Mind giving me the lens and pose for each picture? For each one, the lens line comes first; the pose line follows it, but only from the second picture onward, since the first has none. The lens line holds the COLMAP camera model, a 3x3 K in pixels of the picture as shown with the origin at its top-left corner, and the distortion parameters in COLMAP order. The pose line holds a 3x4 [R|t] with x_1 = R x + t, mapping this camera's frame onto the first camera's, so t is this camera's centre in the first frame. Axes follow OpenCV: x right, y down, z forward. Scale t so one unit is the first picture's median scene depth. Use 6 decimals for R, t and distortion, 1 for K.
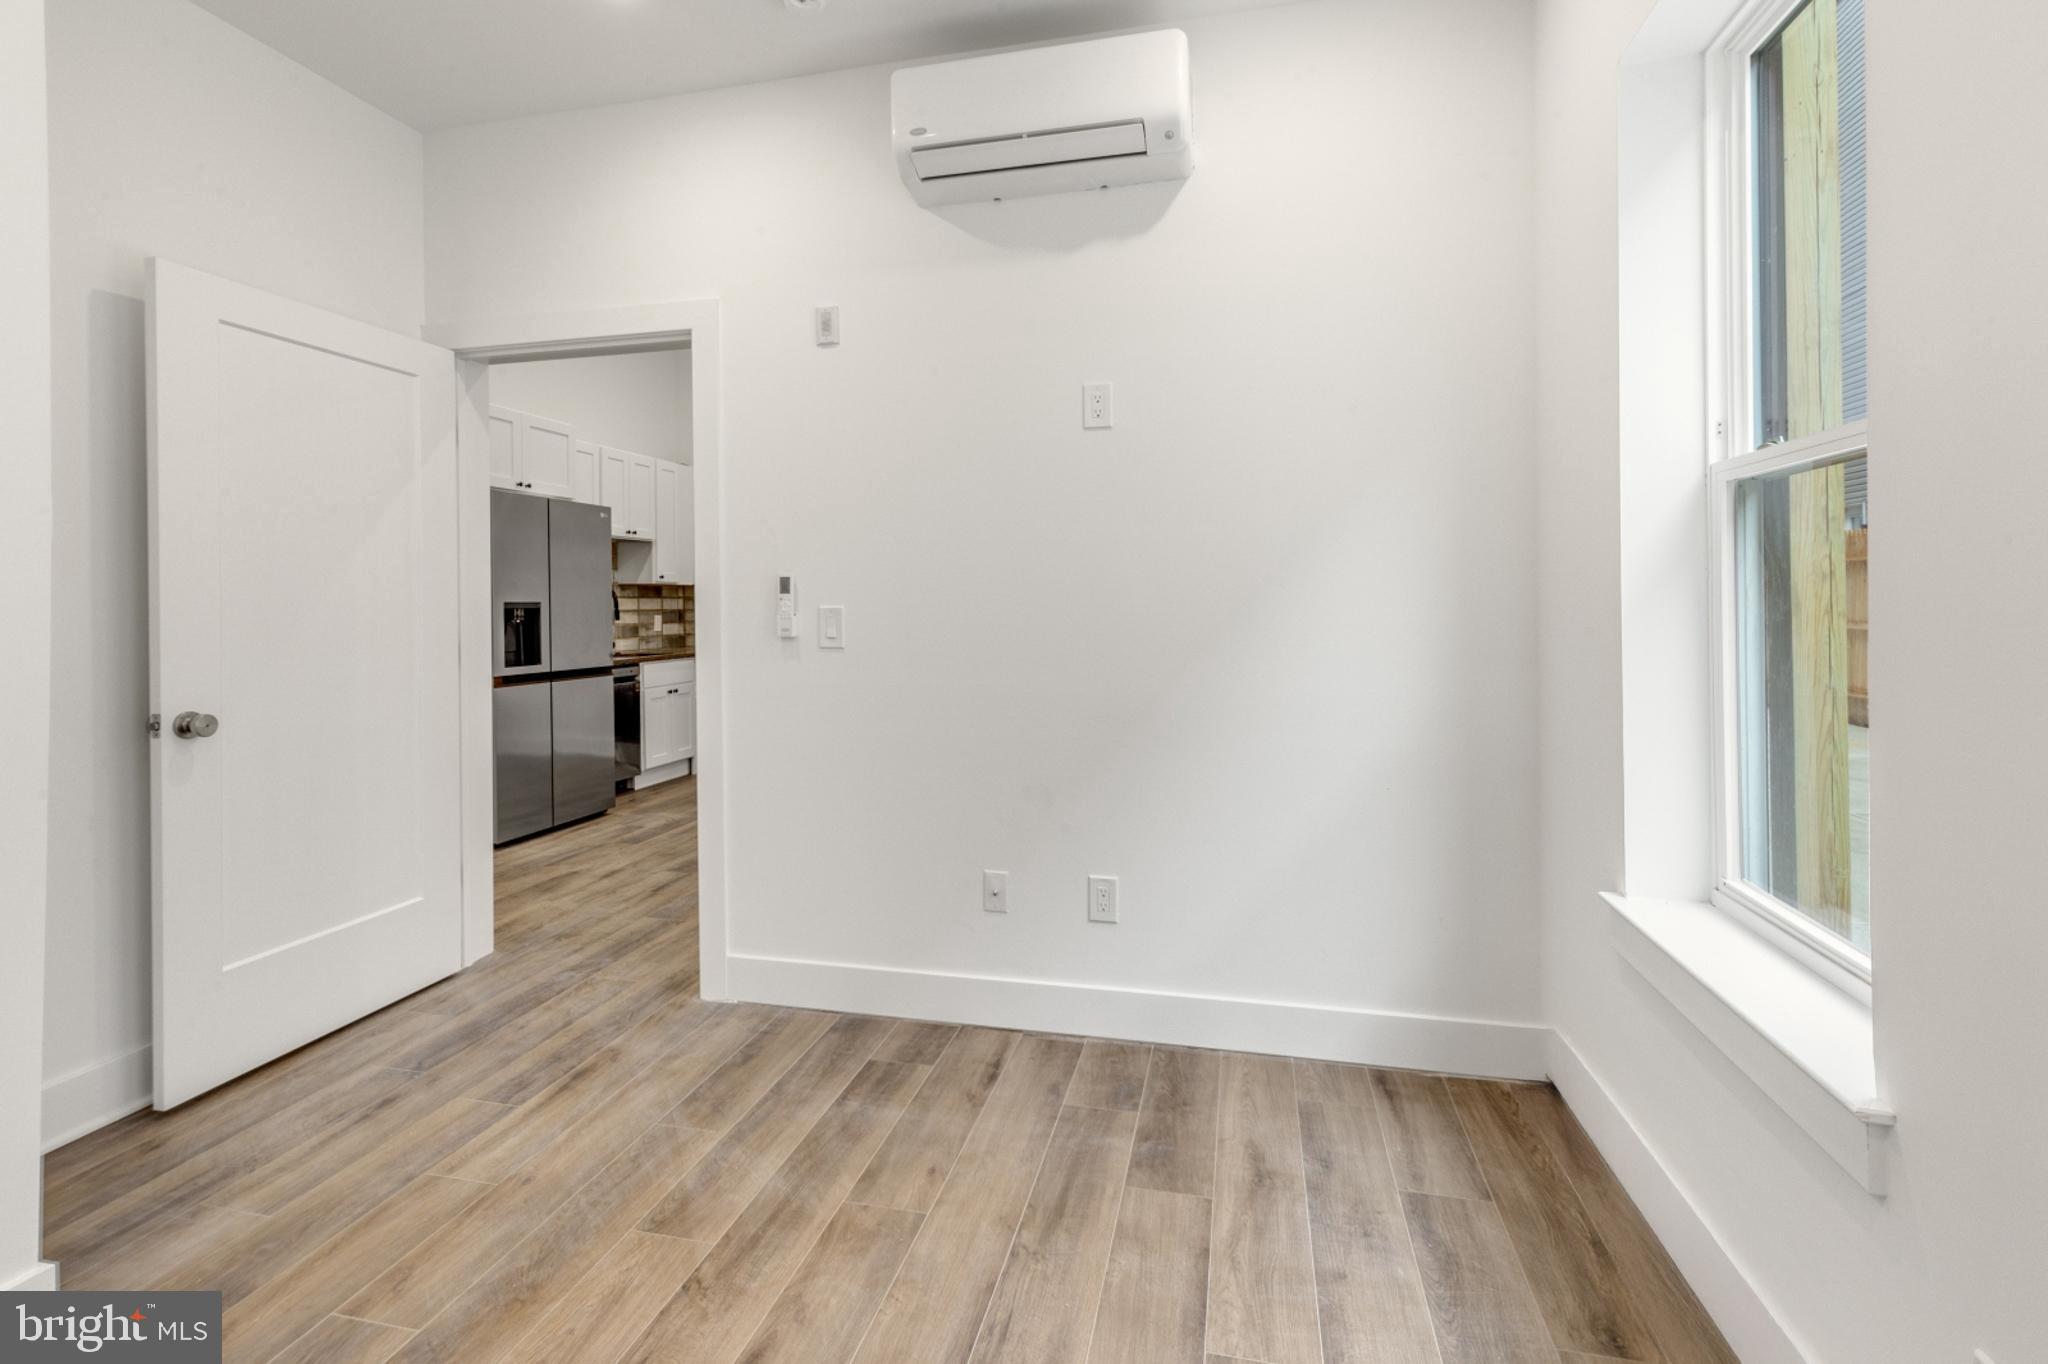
lens RADIAL K [[957.3, 0, 1015.8], [0, 957.3, 617.4], [0, 0, 1]] dist [0.007777, -0.003884]
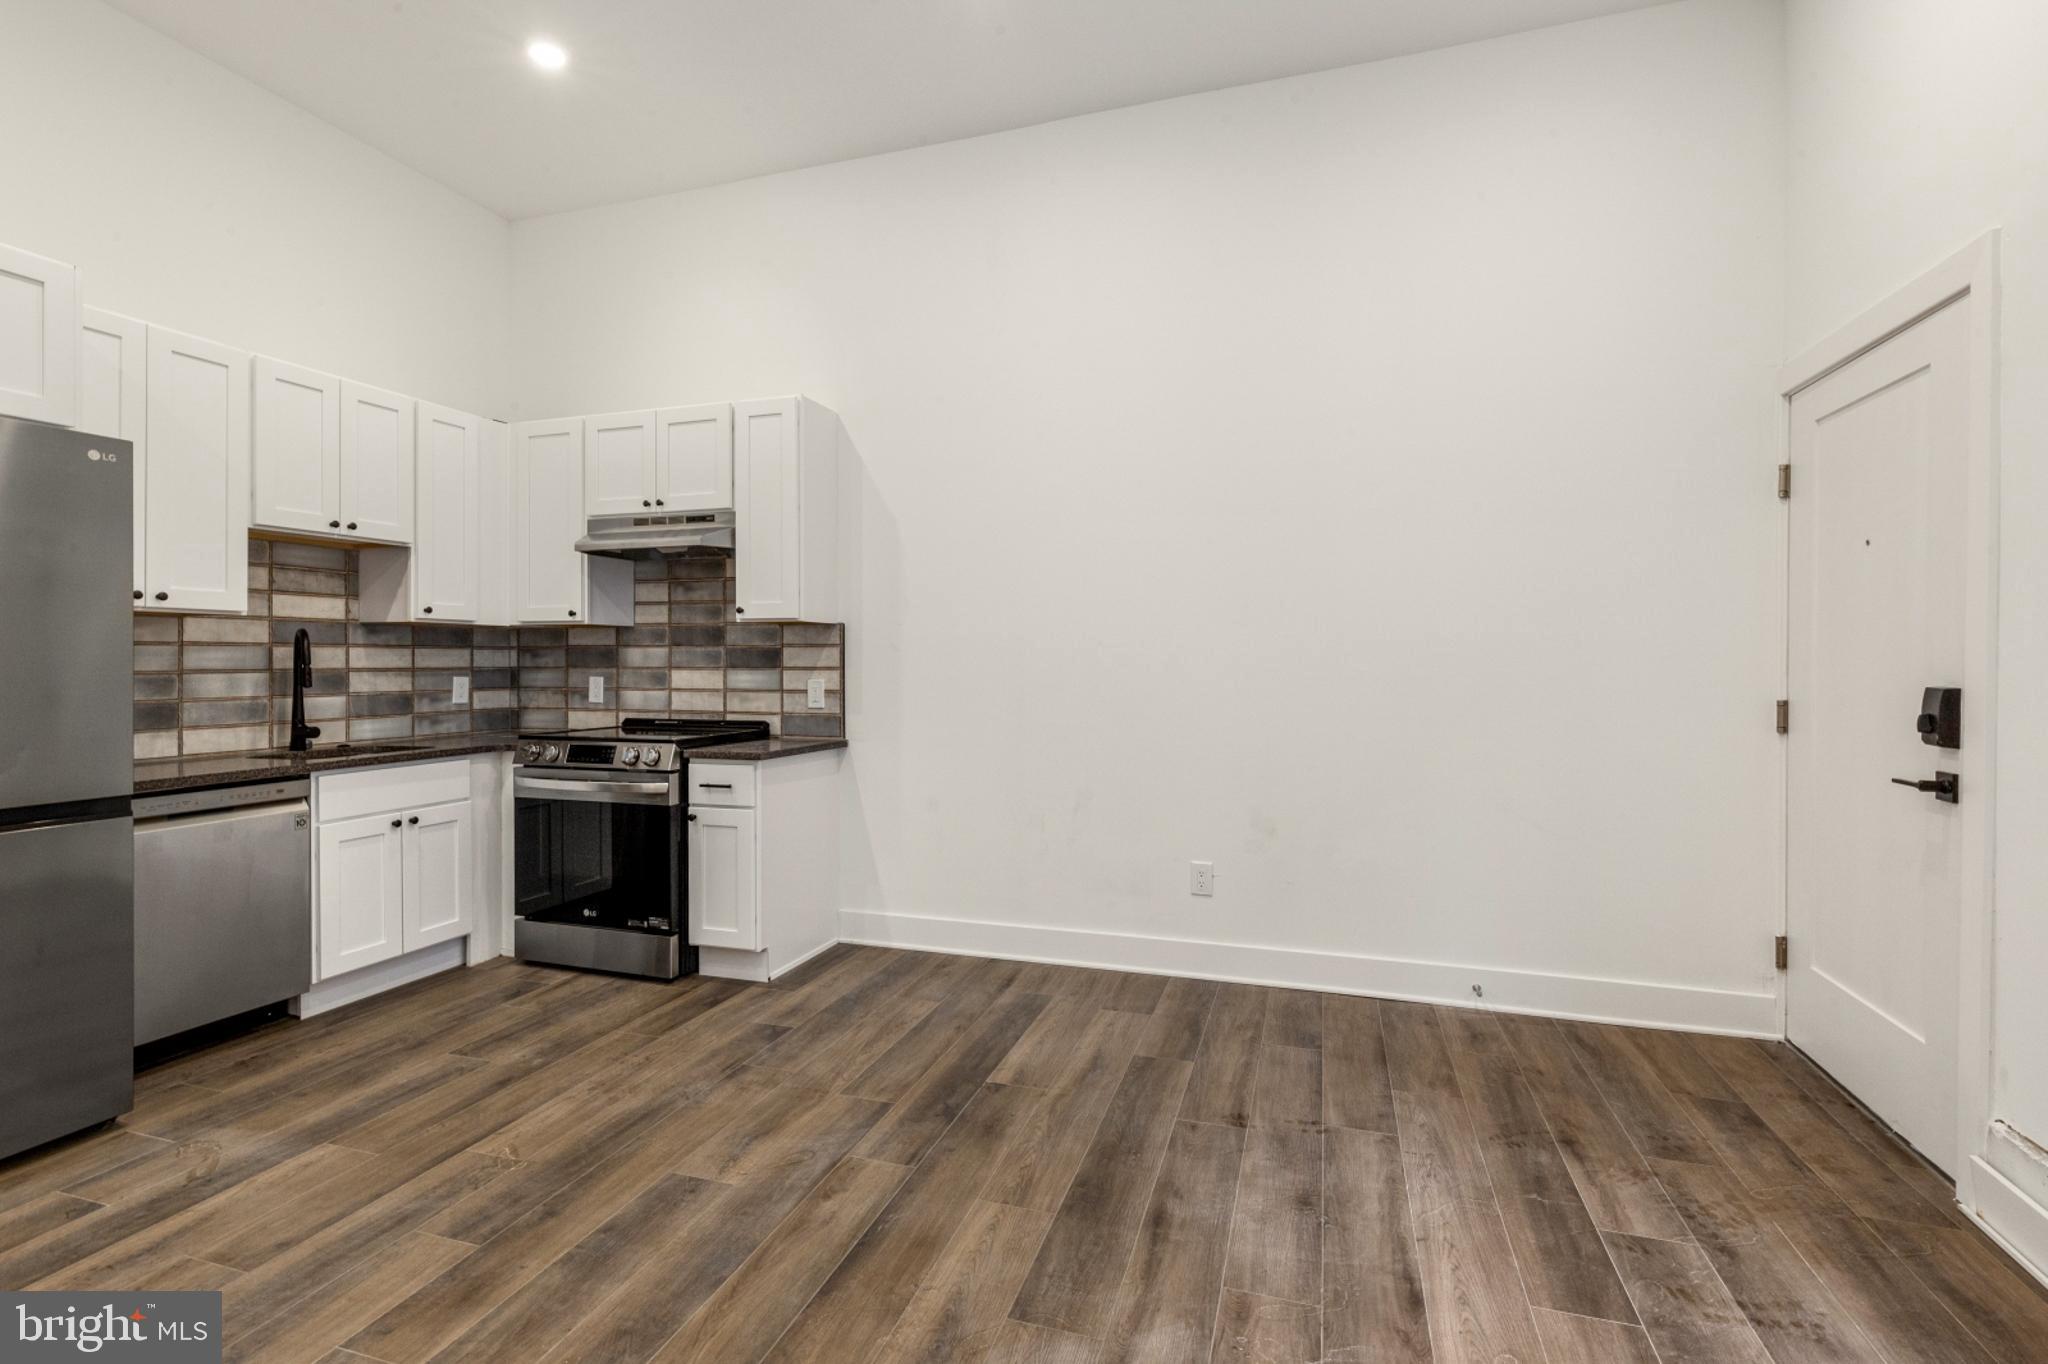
lens RADIAL K [[943.7, 0, 1014.5], [0, 943.7, 667.3], [0, 0, 1]] dist [0.005309, -0.001468]
pose [[0.995679, 0.015501, -0.091563, 0.025872], [-0.016121, 0.999852, -0.006035, -0.011911], [0.091456, 0.007485, 0.995781, 0.527709]]
